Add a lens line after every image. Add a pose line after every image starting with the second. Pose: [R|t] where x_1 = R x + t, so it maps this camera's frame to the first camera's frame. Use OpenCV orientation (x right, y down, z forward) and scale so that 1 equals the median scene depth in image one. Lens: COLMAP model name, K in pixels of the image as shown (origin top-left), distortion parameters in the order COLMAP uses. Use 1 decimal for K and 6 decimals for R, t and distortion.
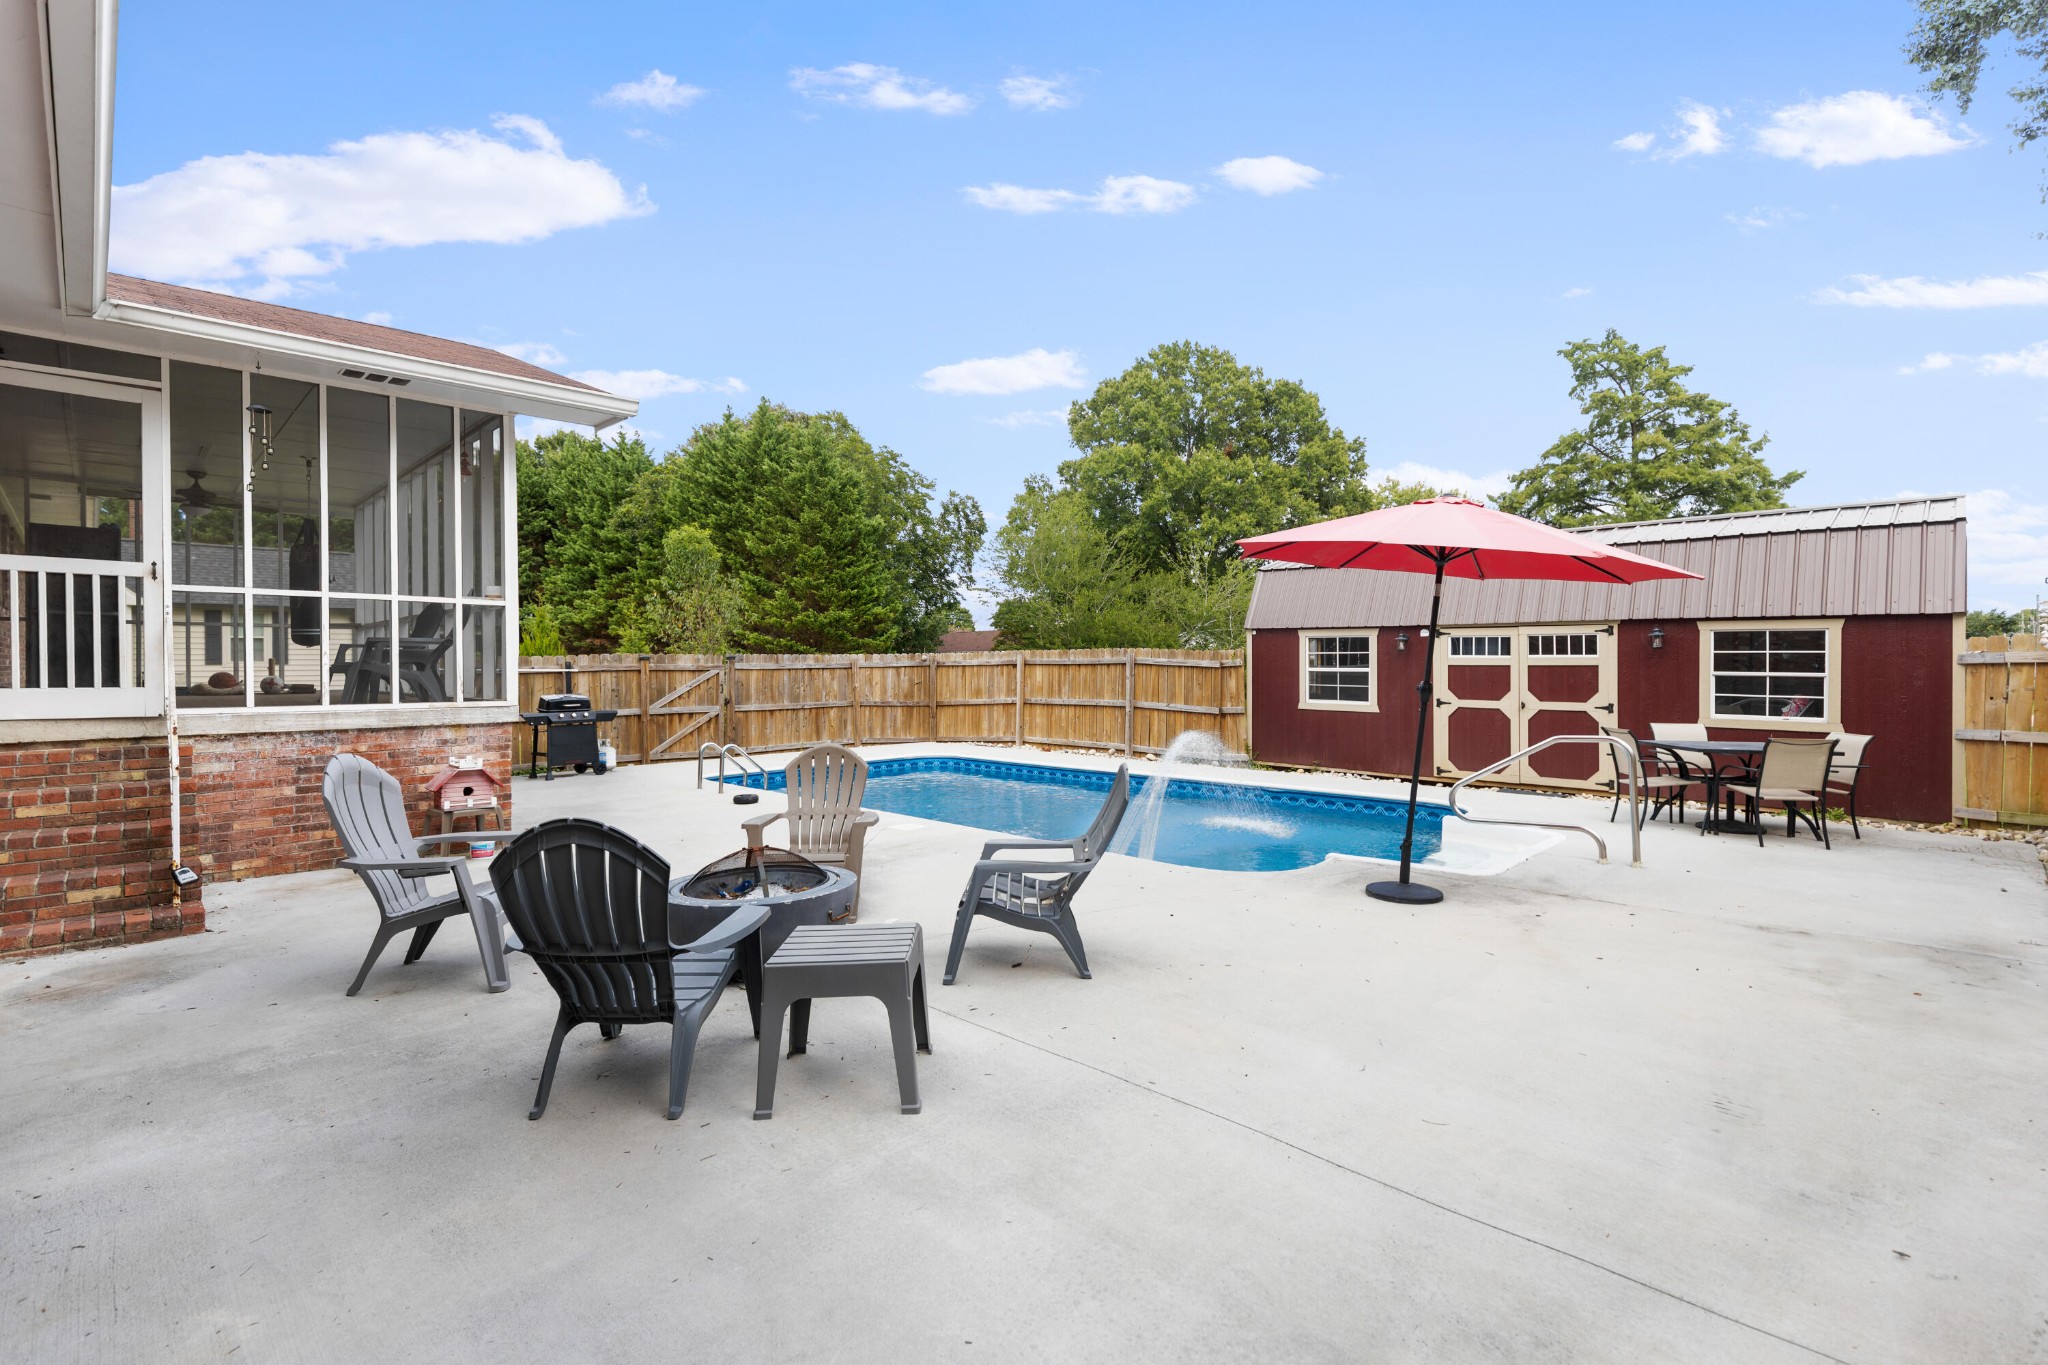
lens RADIAL K [[921.0, 0, 1024.0], [0, 921.0, 682.5], [0, 0, 1]] dist [0.002482, 0.000054]
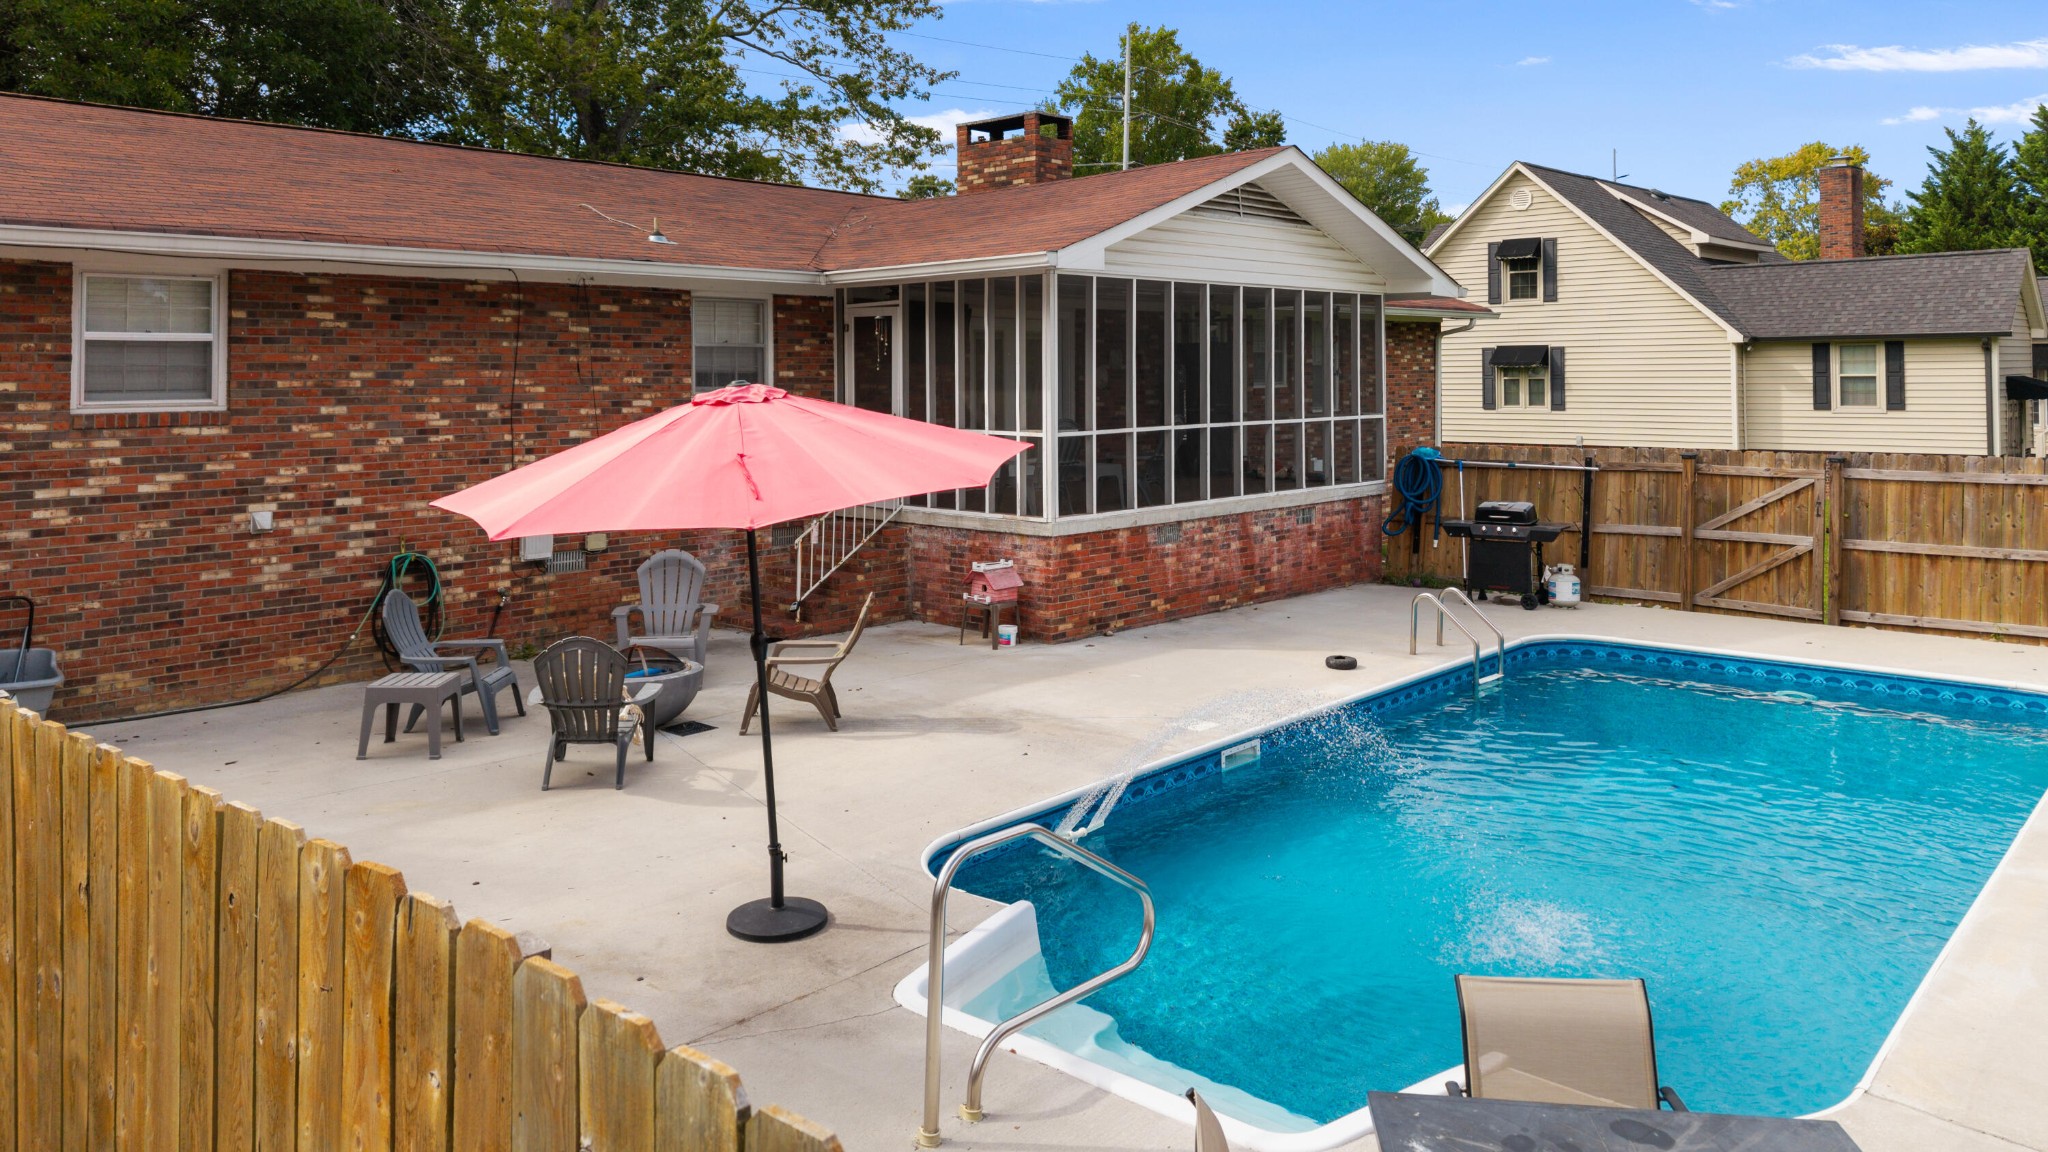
lens RADIAL K [[1400.5, 0, 1083.9], [0, 1400.5, 349.1], [0, 0, 1]] dist [-0.001881, -0.004672]
pose [[0.049310, -0.021808, -0.998545, 0.491795], [-0.011308, 0.999685, -0.022391, -0.062549], [0.998719, 0.012396, 0.049048, 0.401960]]
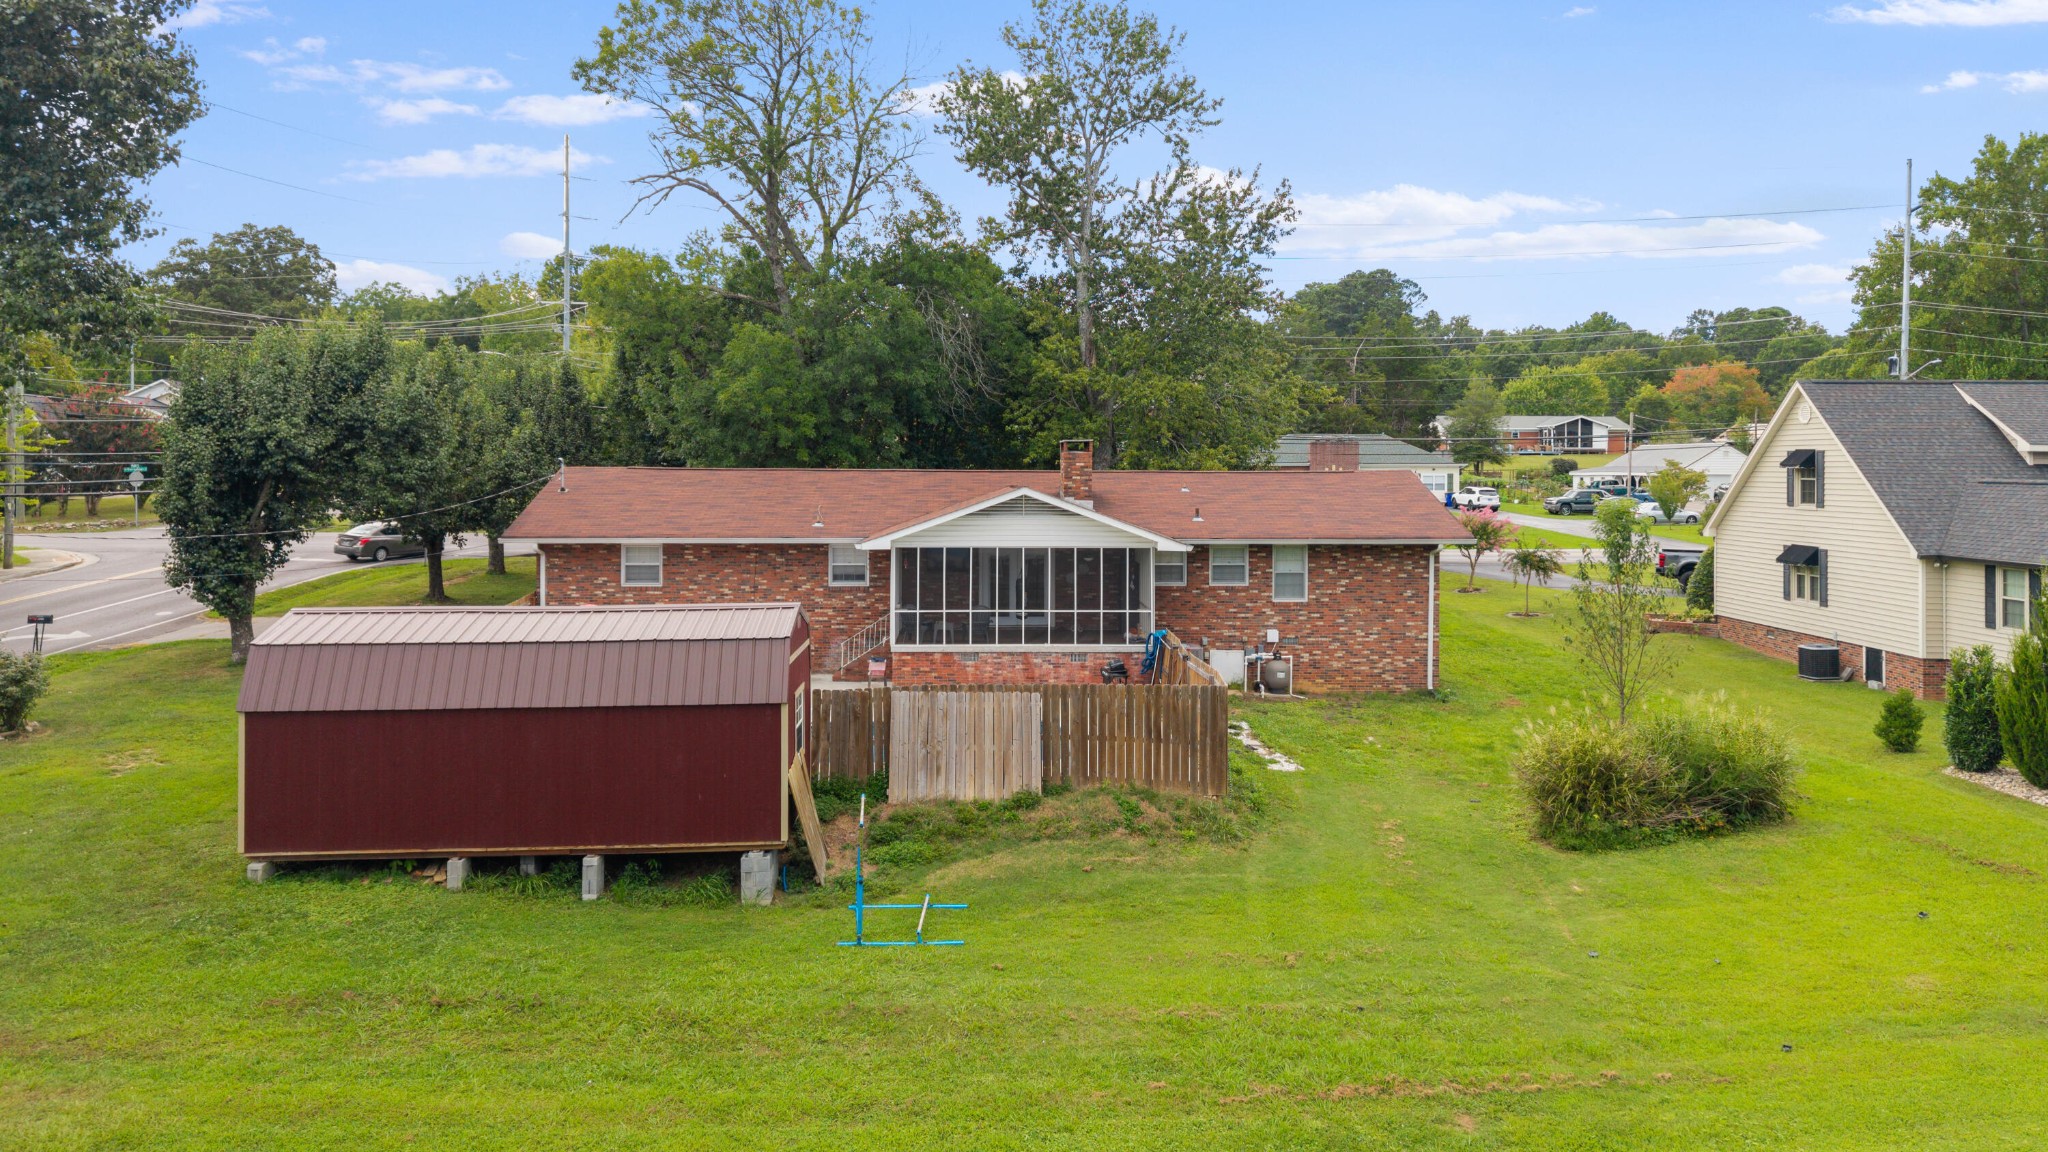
lens RADIAL K [[1354.3, 0, 1024.0], [0, 1354.3, 576.0], [0, 0, 1]] dist [-0.004431, -0.005466]
pose [[-0.645298, 0.042104, -0.762770, 0.999088], [-0.025729, 0.996716, 0.076784, -0.220249], [0.763497, 0.069174, -0.642096, 1.680320]]
